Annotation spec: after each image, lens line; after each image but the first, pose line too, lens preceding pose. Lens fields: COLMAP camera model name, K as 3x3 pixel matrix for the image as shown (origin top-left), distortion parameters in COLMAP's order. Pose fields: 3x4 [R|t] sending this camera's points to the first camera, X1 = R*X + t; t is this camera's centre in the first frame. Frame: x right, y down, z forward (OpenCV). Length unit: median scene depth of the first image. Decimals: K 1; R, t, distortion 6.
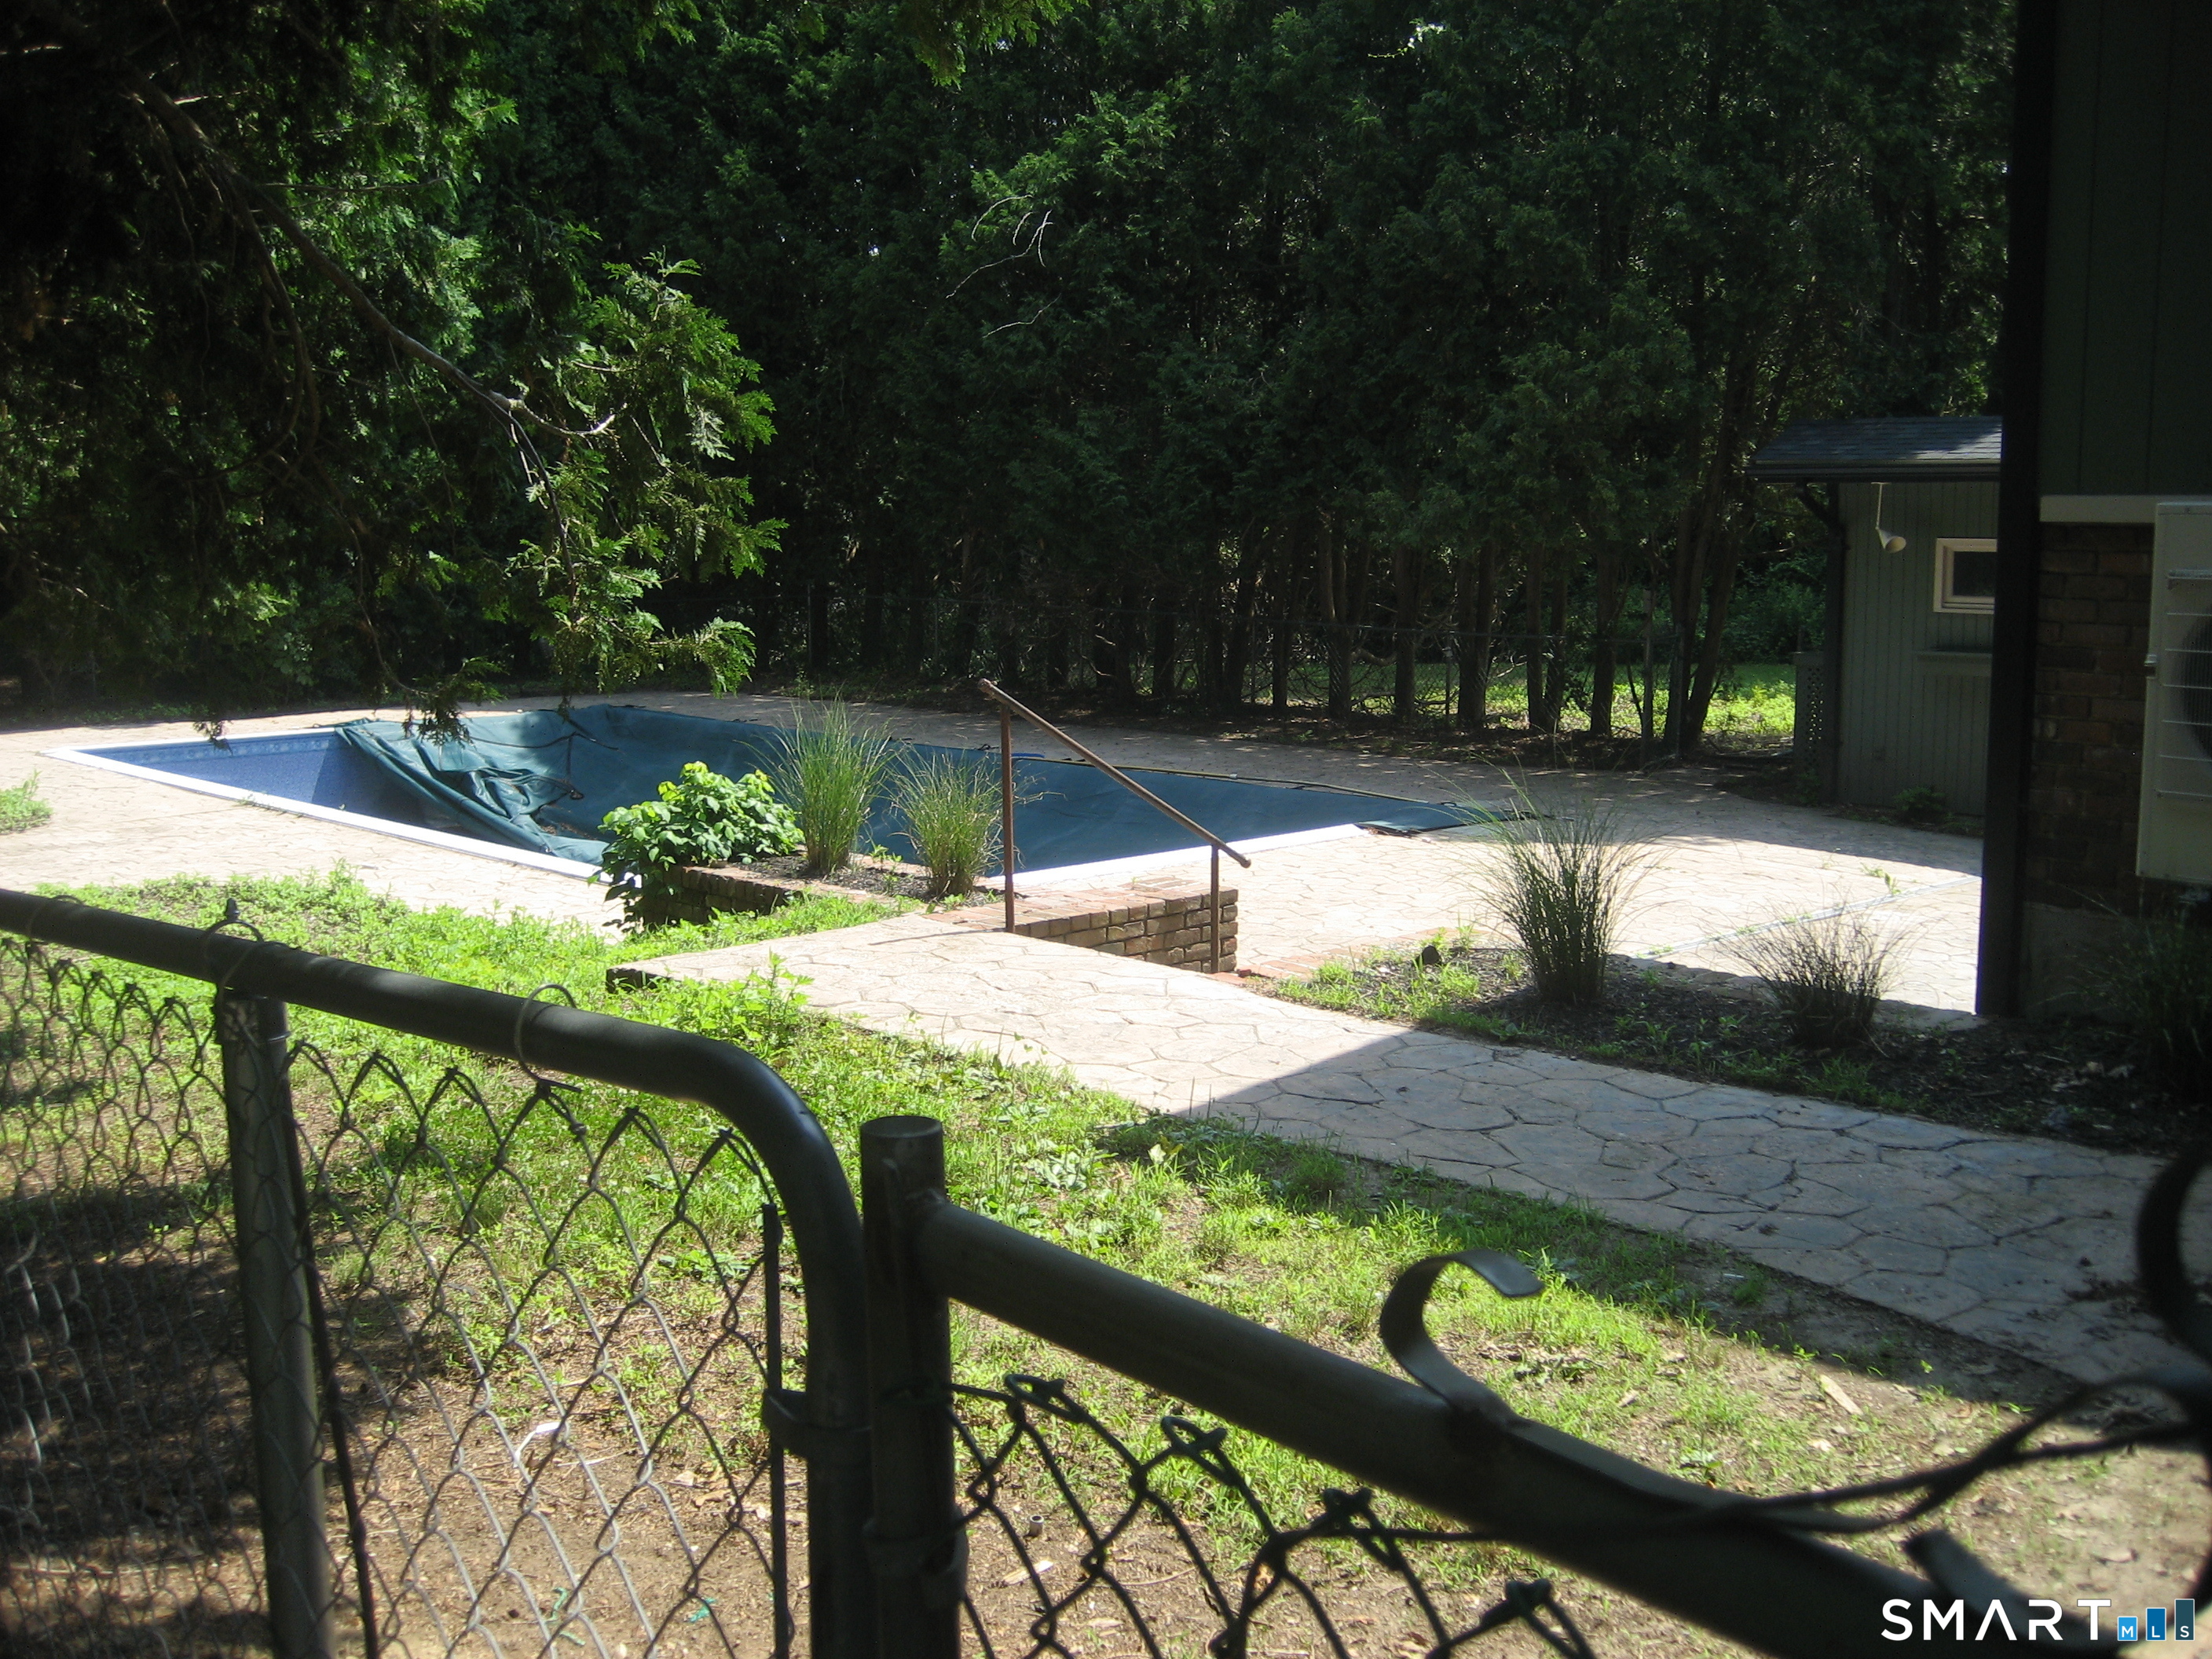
lens RADIAL K [[2311.7, 0, 1107.0], [0, 2311.7, 829.4], [0, 0, 1]] dist [-0.080035, 0.000000]
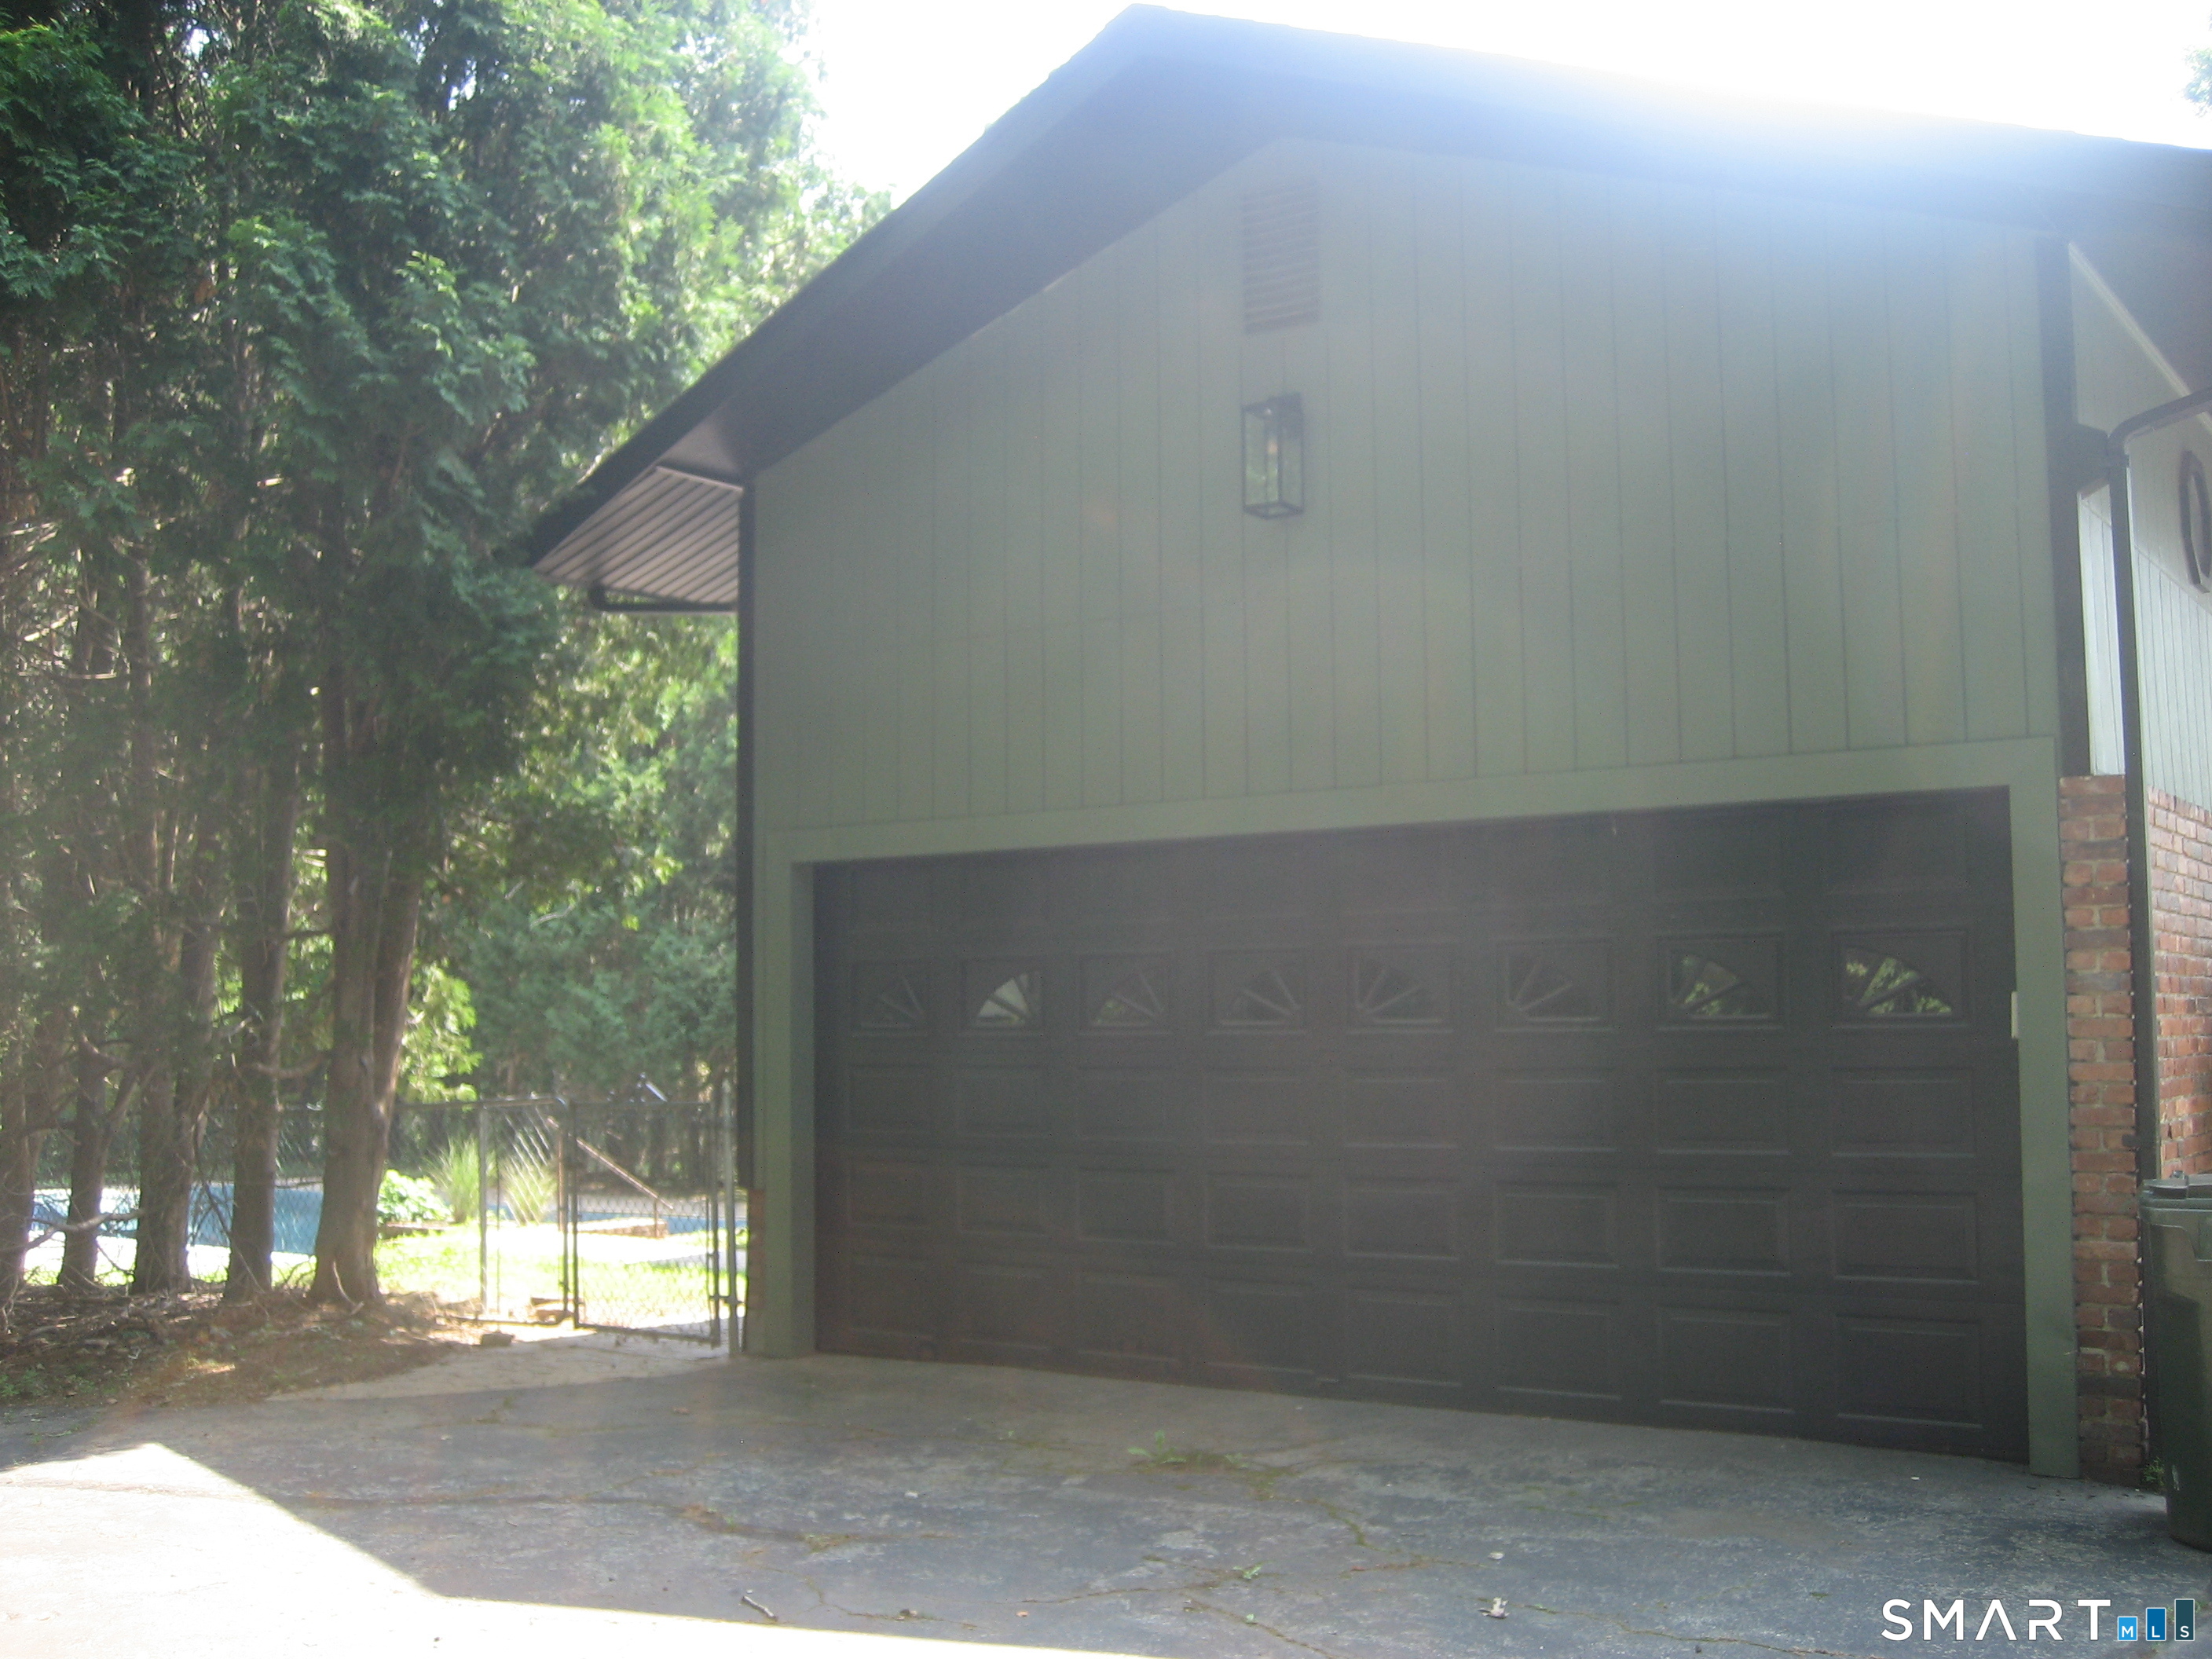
lens RADIAL K [[2311.7, 0, 1104.4], [0, 2311.7, 828.4], [0, 0, 1]] dist [-0.080035, 0.000000]
pose [[0.979835, 0.012525, 0.199417, 0.011762], [0.032510, 0.974741, -0.220957, 0.063399], [-0.197148, 0.222985, 0.954678, -0.493486]]
